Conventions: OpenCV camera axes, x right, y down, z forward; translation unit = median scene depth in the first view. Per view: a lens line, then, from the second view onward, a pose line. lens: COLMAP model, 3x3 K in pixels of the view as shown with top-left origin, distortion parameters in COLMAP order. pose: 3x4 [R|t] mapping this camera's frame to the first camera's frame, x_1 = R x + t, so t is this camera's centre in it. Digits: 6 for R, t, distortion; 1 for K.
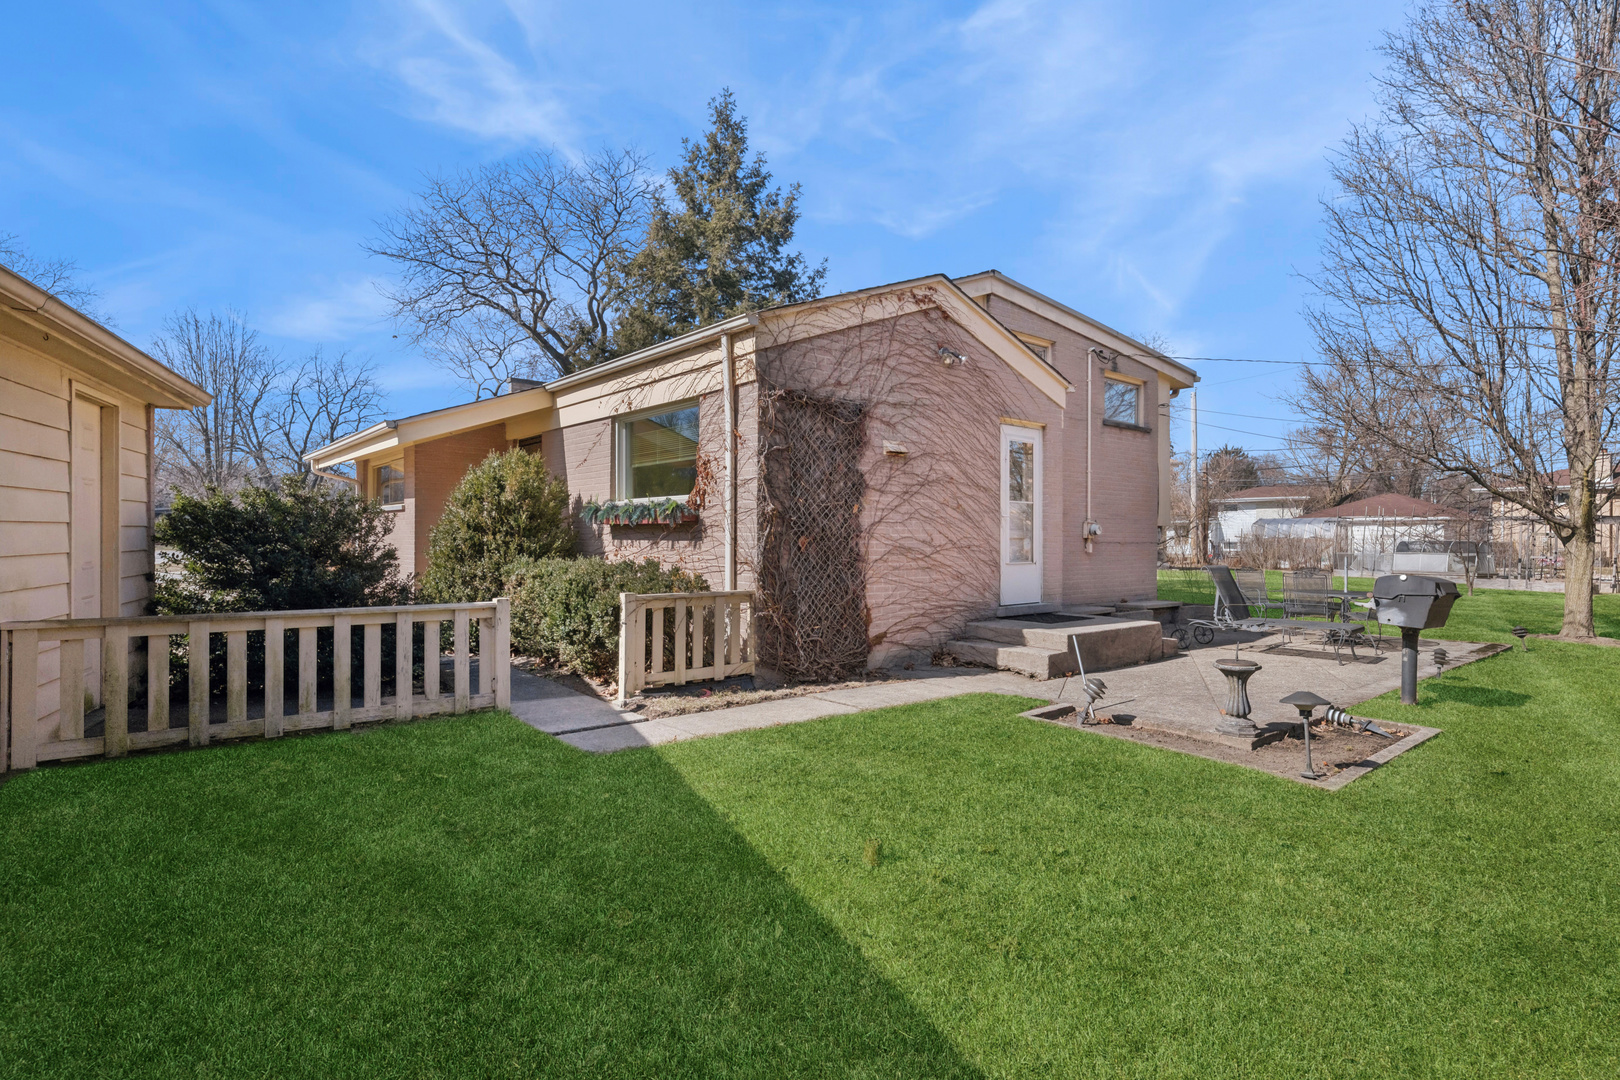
lens RADIAL K [[821.7, 0, 804.6], [0, 821.7, 534.4], [0, 0, 1]] dist [0.000314, -0.000011]
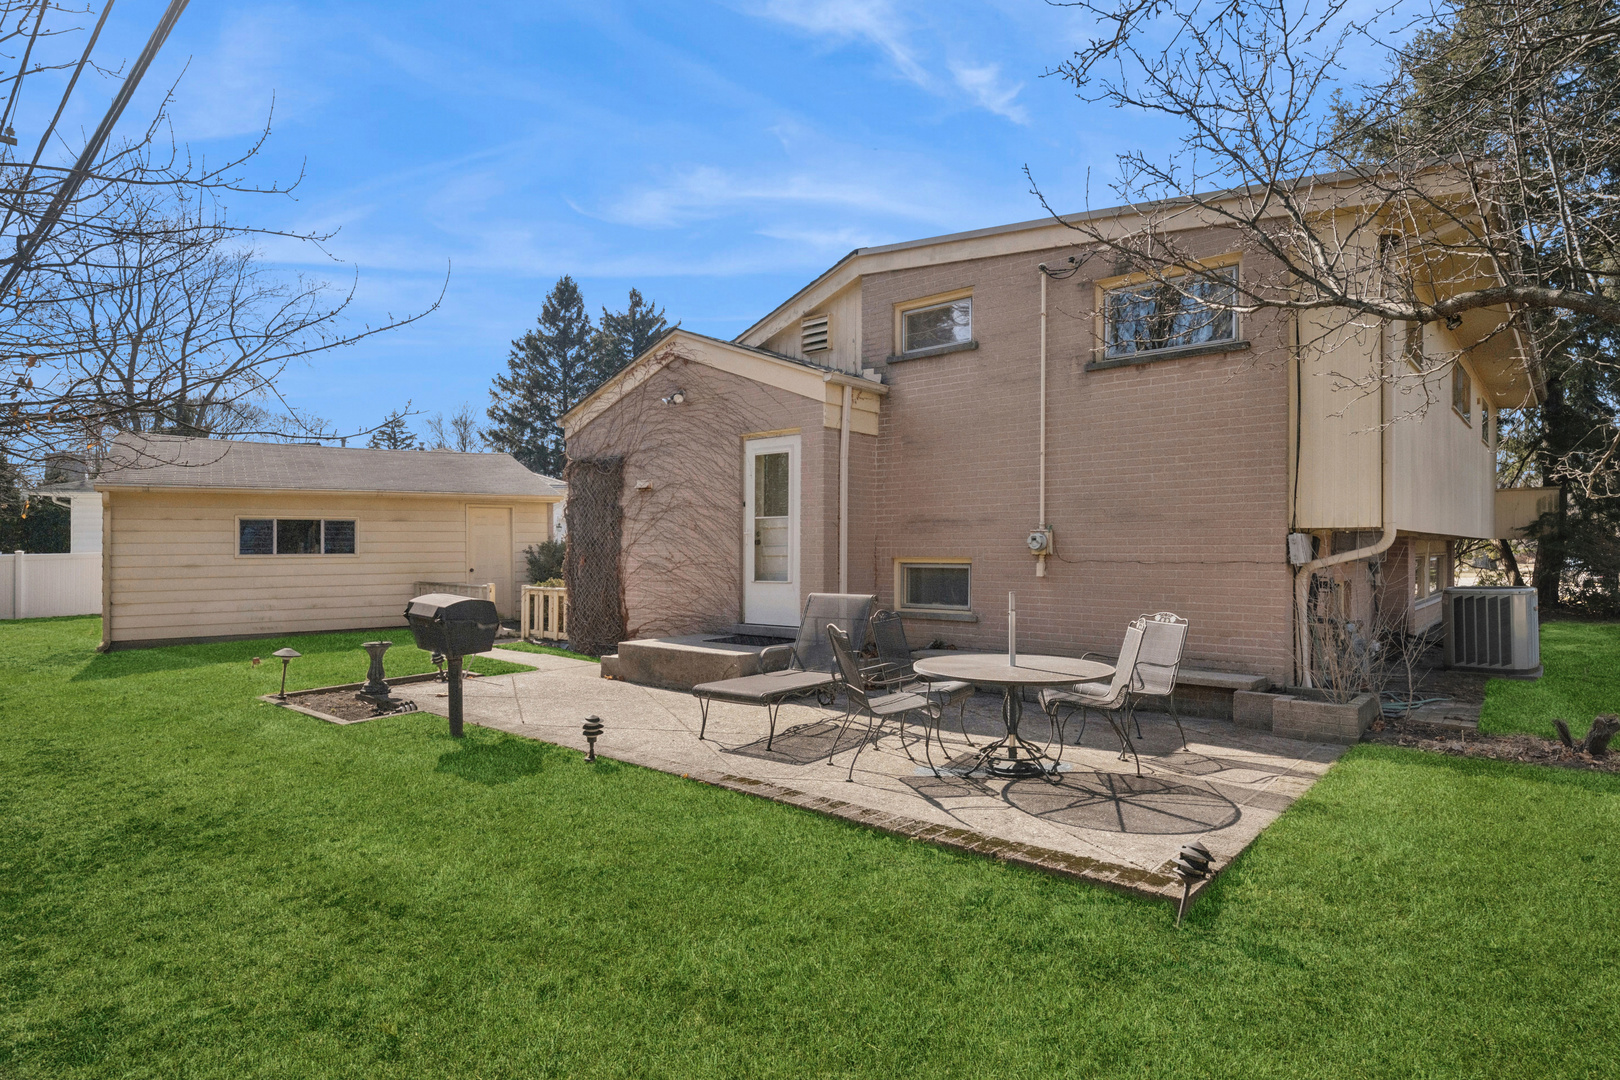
lens RADIAL K [[882.5, 0, 805.3], [0, 882.5, 548.9], [0, 0, 1]] dist [0.003240, 0.000057]
pose [[0.150333, -0.011262, -0.988571, 1.439687], [0.005490, 0.999929, -0.010556, 0.008999], [0.988620, -0.003840, 0.150384, 1.004302]]
